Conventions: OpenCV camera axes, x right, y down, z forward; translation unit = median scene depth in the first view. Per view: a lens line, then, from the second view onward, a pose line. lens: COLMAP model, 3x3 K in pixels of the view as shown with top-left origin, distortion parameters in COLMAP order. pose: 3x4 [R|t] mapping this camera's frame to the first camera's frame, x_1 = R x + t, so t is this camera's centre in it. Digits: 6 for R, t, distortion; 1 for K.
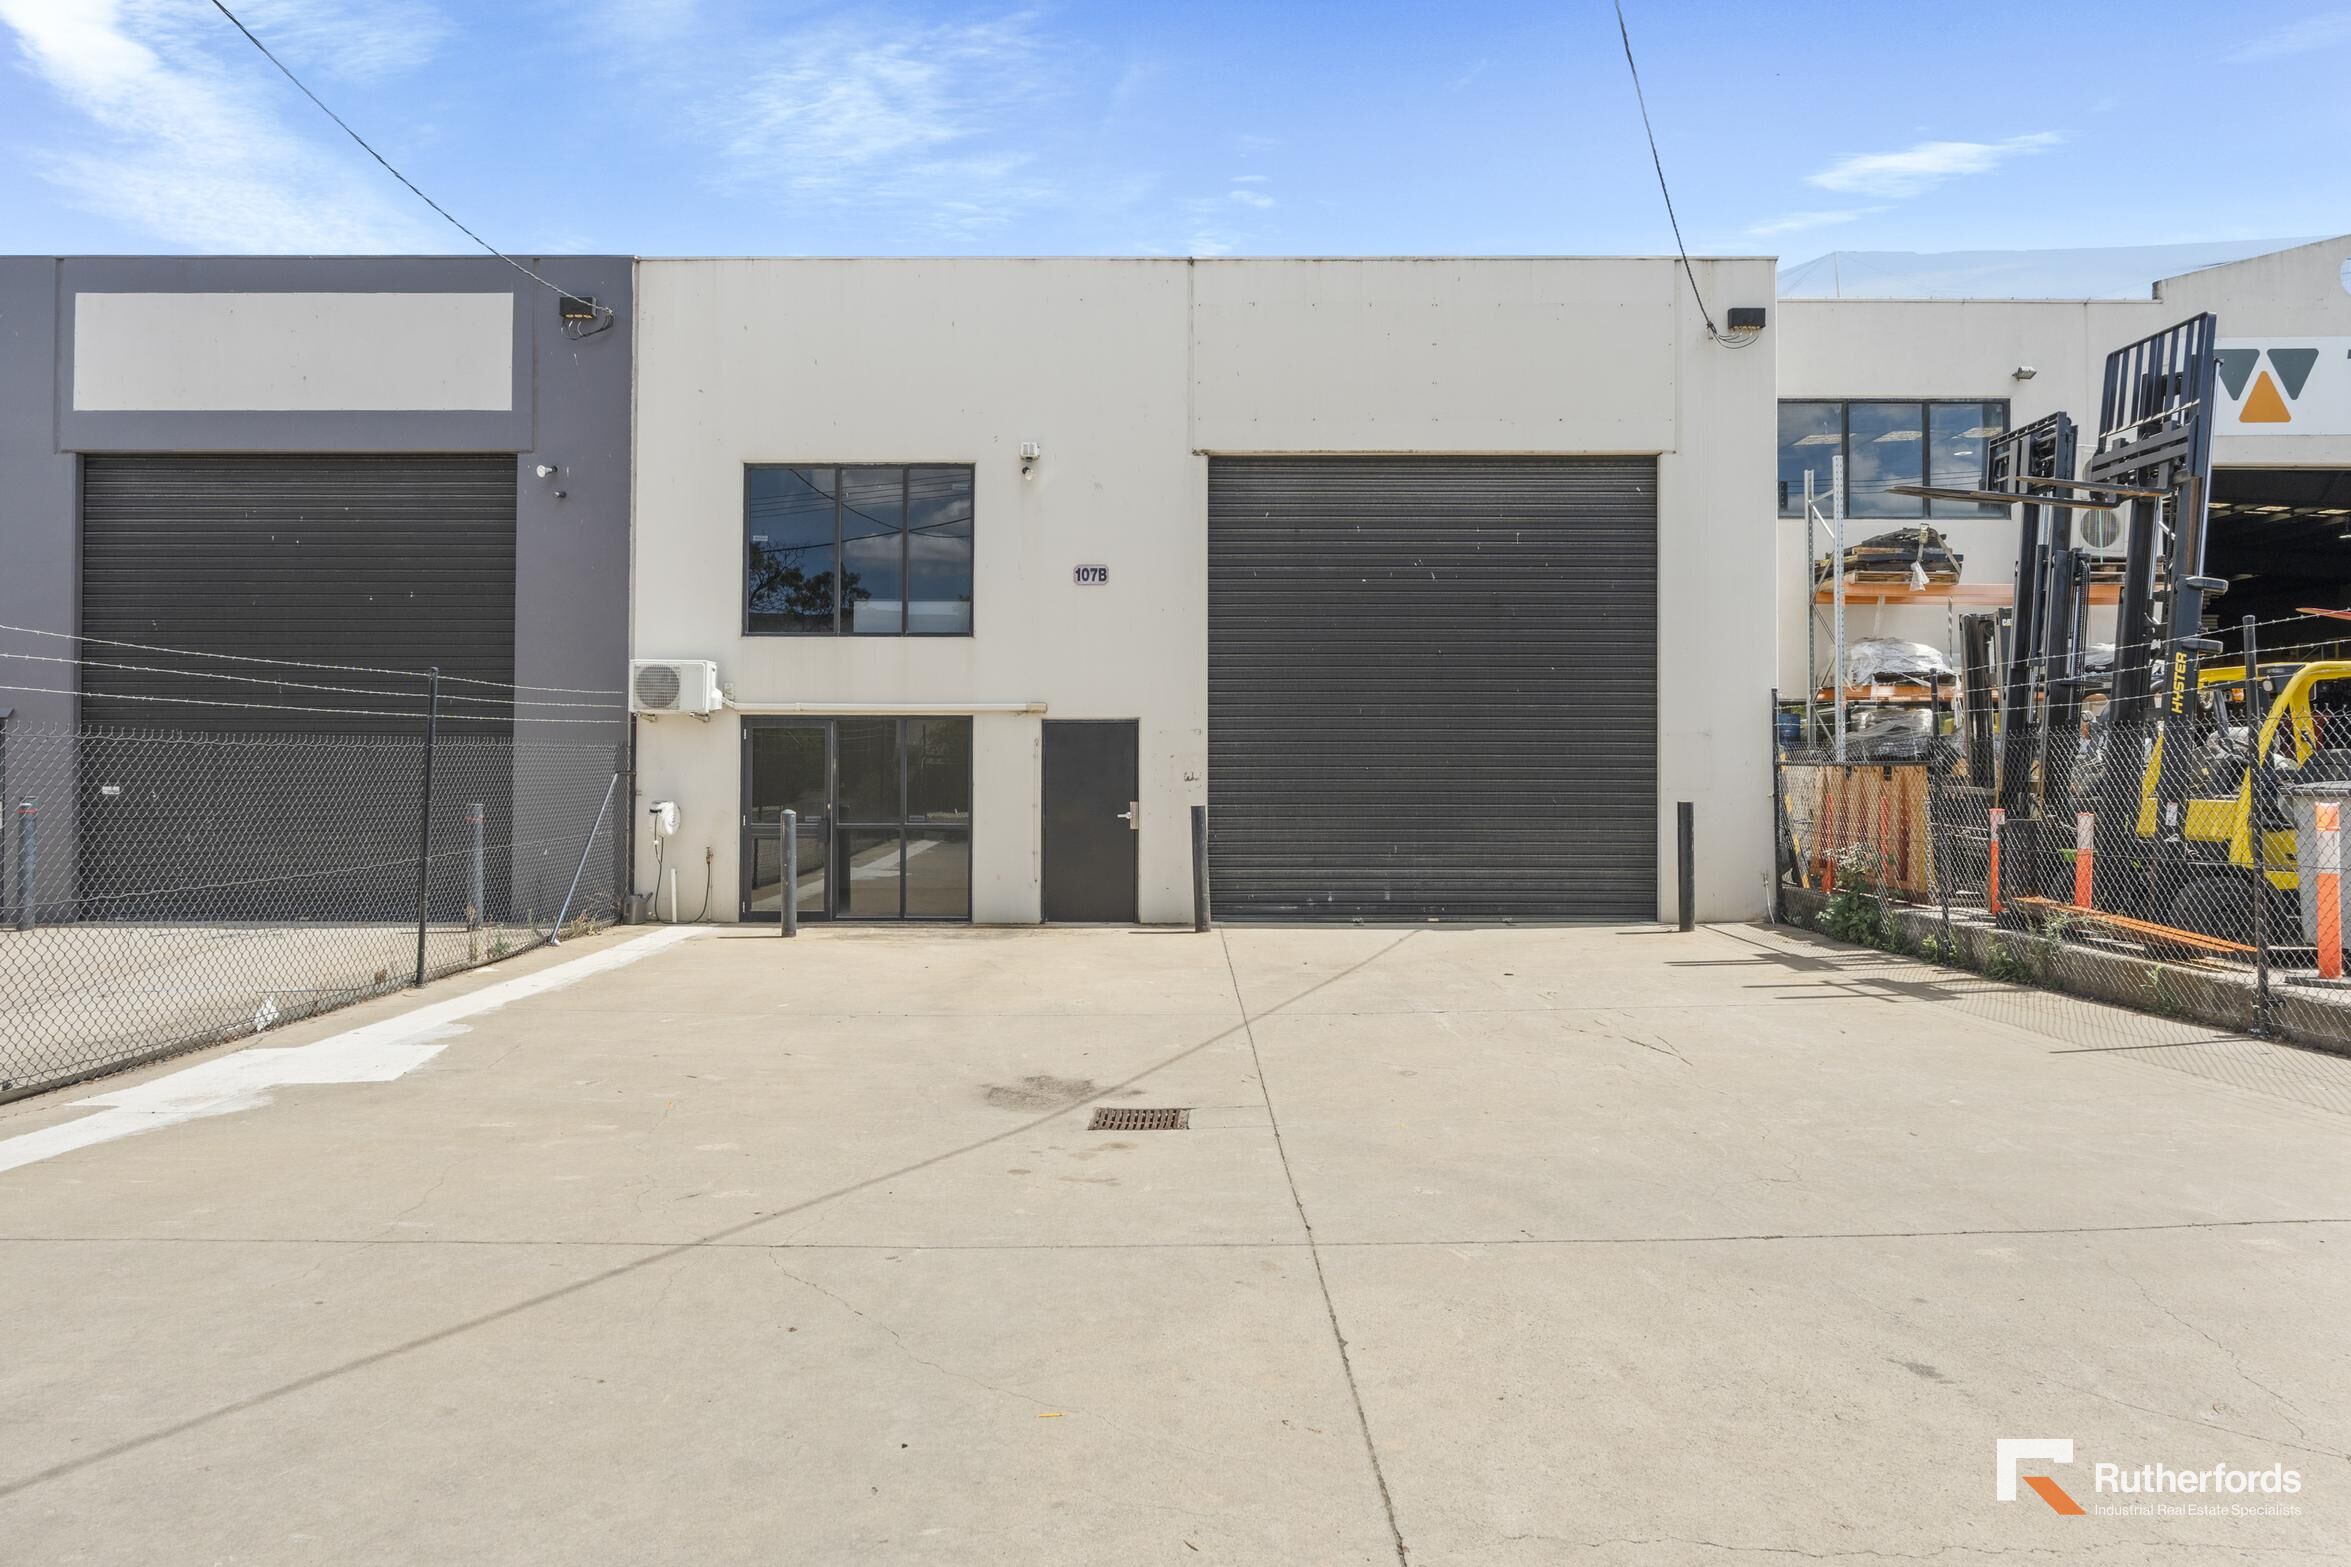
lens RADIAL K [[1491.1, 0, 1177.4], [0, 1491.1, 741.0], [0, 0, 1]] dist [0.001384, -0.000102]
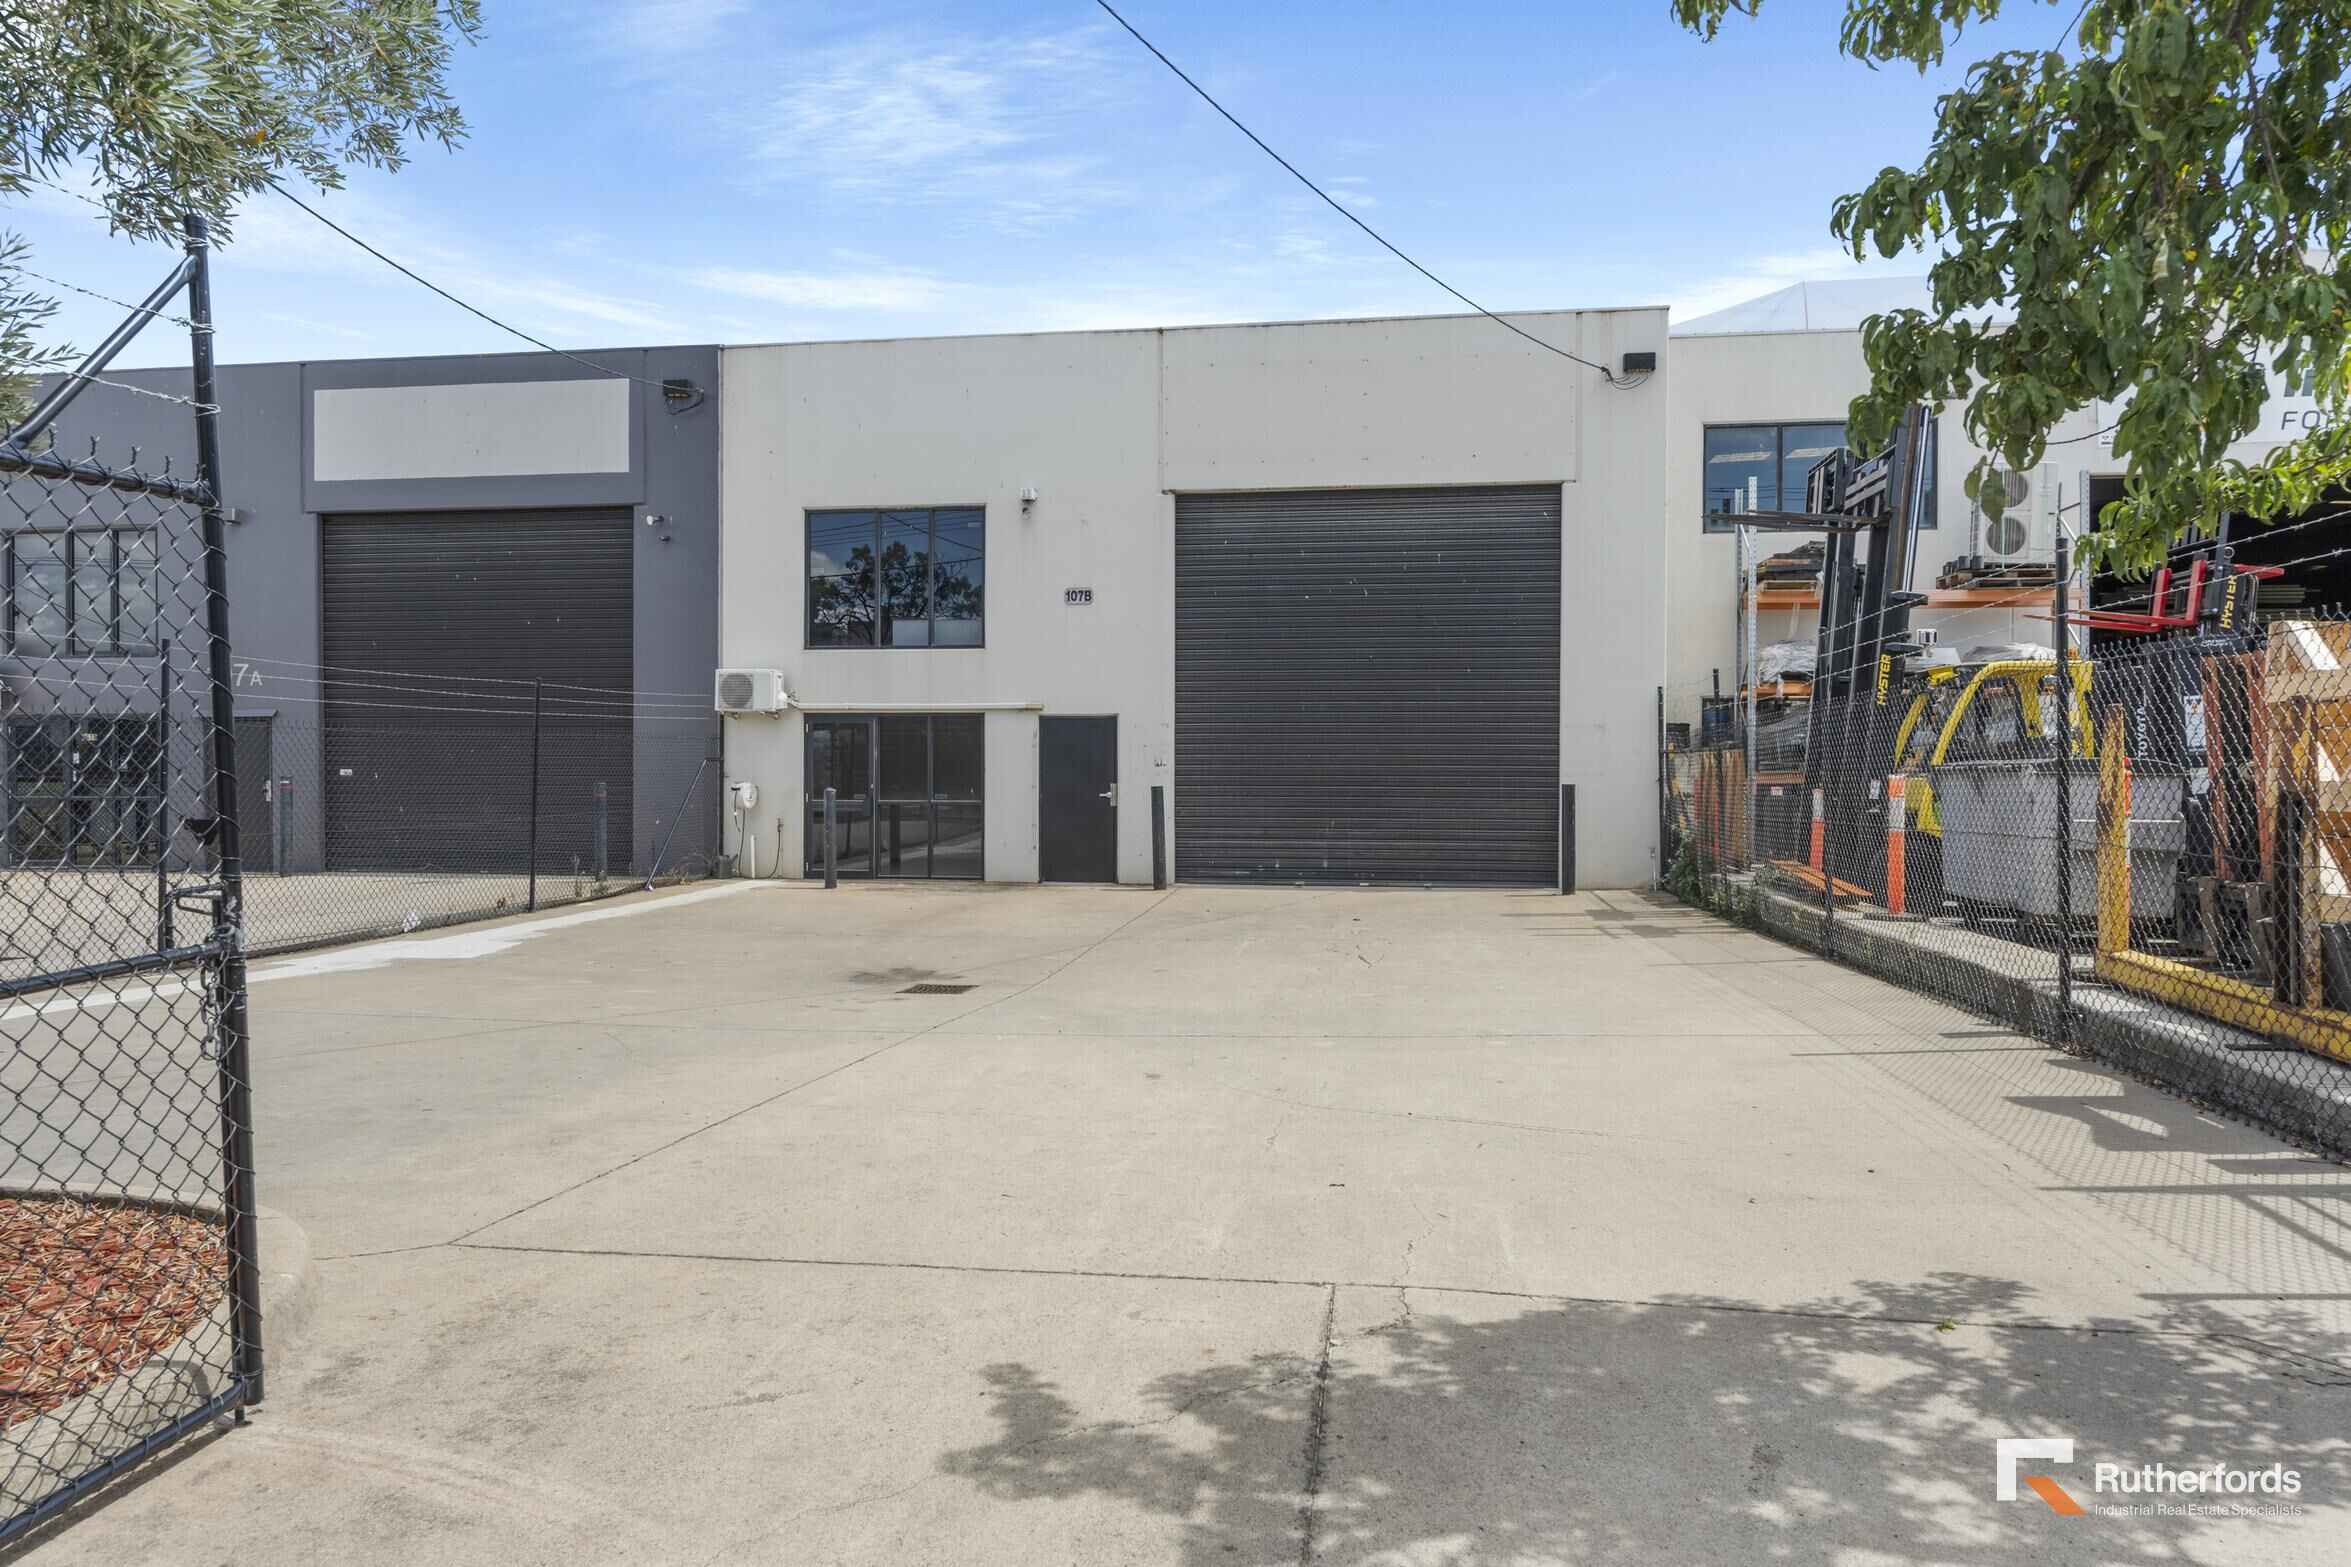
lens RADIAL K [[1473.3, 0, 1175.5], [0, 1473.3, 783.5], [0, 0, 1]] dist [0.000938, 0.000493]
pose [[0.989755, 0.003019, -0.142747, 0.190129], [0.001123, 0.999581, 0.028932, 0.006185], [0.142775, -0.028796, 0.989336, -0.174972]]
